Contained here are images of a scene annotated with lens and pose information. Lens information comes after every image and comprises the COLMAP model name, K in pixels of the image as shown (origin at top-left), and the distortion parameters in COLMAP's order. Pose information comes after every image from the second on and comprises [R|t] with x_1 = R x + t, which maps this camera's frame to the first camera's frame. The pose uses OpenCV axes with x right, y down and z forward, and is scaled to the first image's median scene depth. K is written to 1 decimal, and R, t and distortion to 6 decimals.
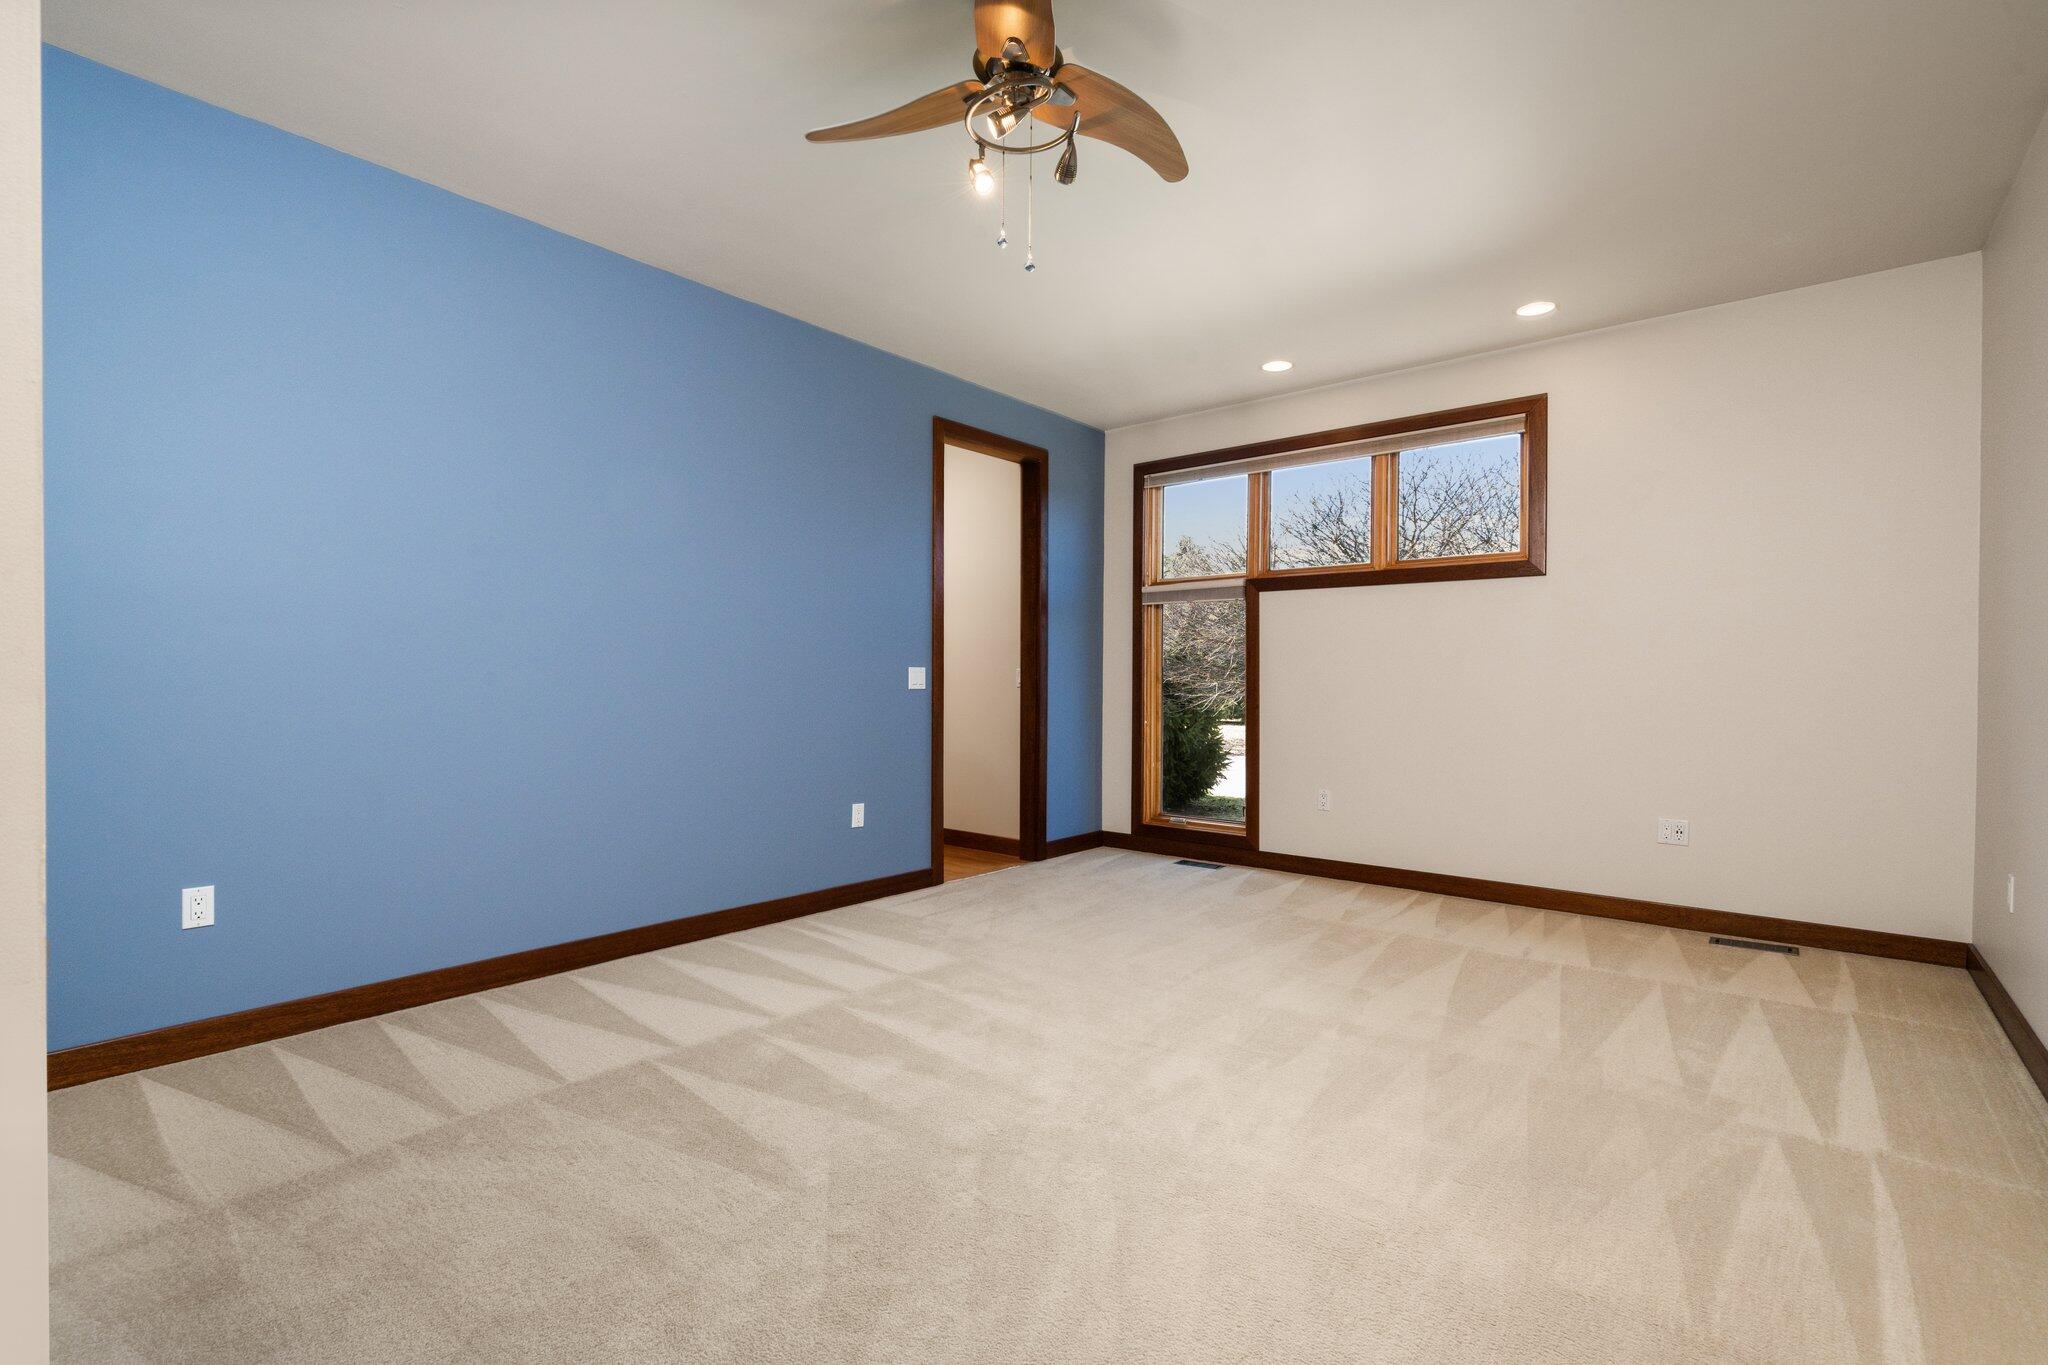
lens RADIAL K [[908.9, 0, 1025.0], [0, 908.9, 686.4], [0, 0, 1]] dist [0.001991, 0.000110]
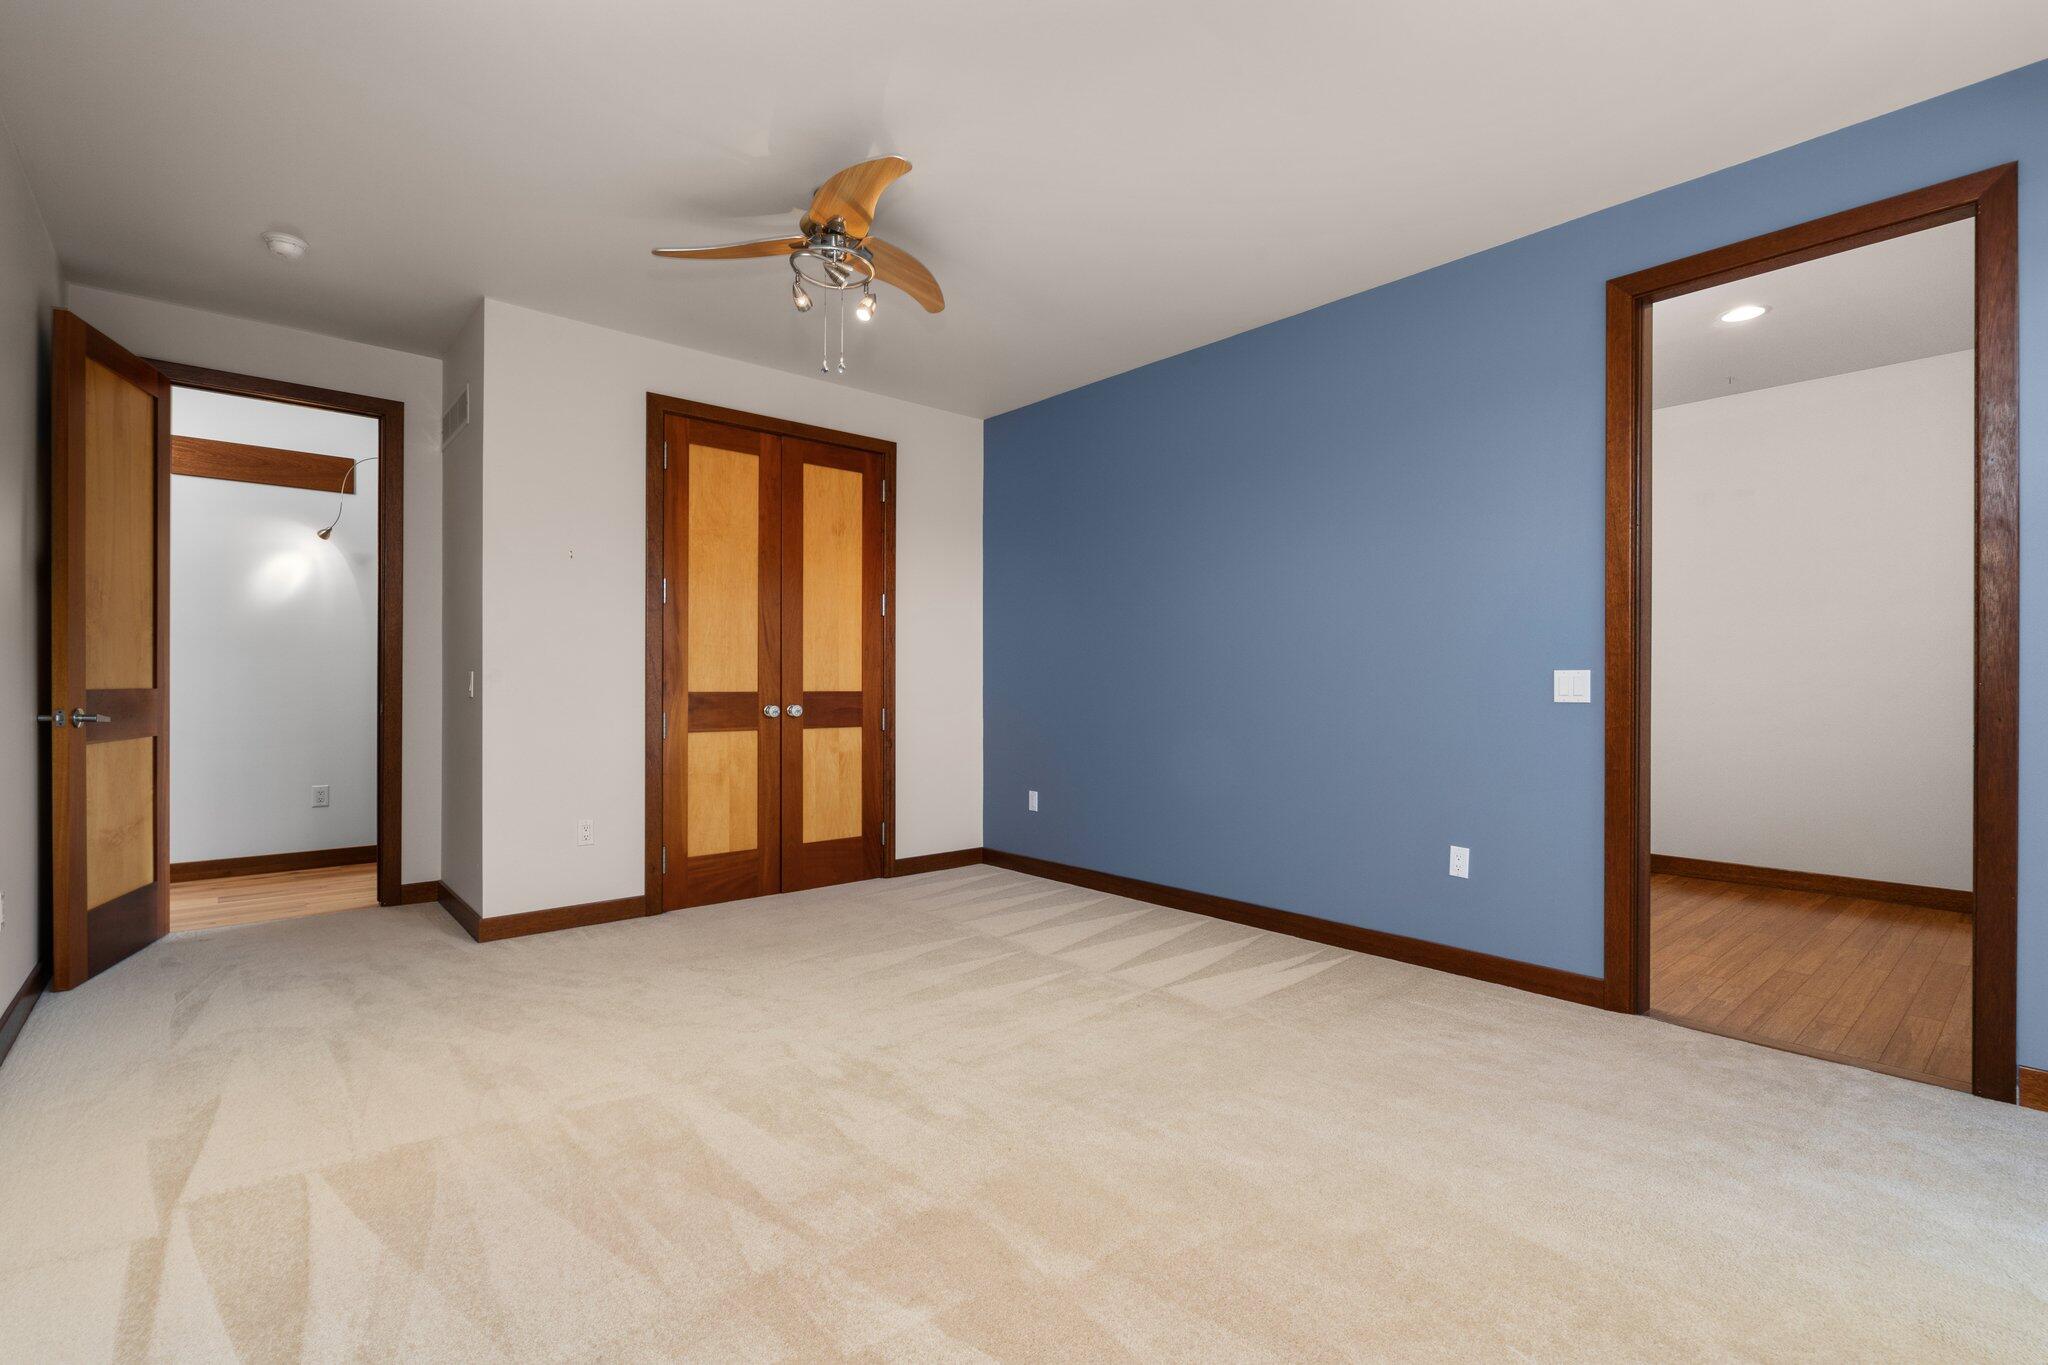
lens RADIAL K [[908.9, 0, 1025.0], [0, 908.9, 686.4], [0, 0, 1]] dist [0.001991, 0.000110]
pose [[-0.151134, -0.004598, -0.988503, 0.928494], [-0.008616, 0.999957, -0.003334, -0.005009], [0.988476, 0.008013, -0.151167, 1.080907]]
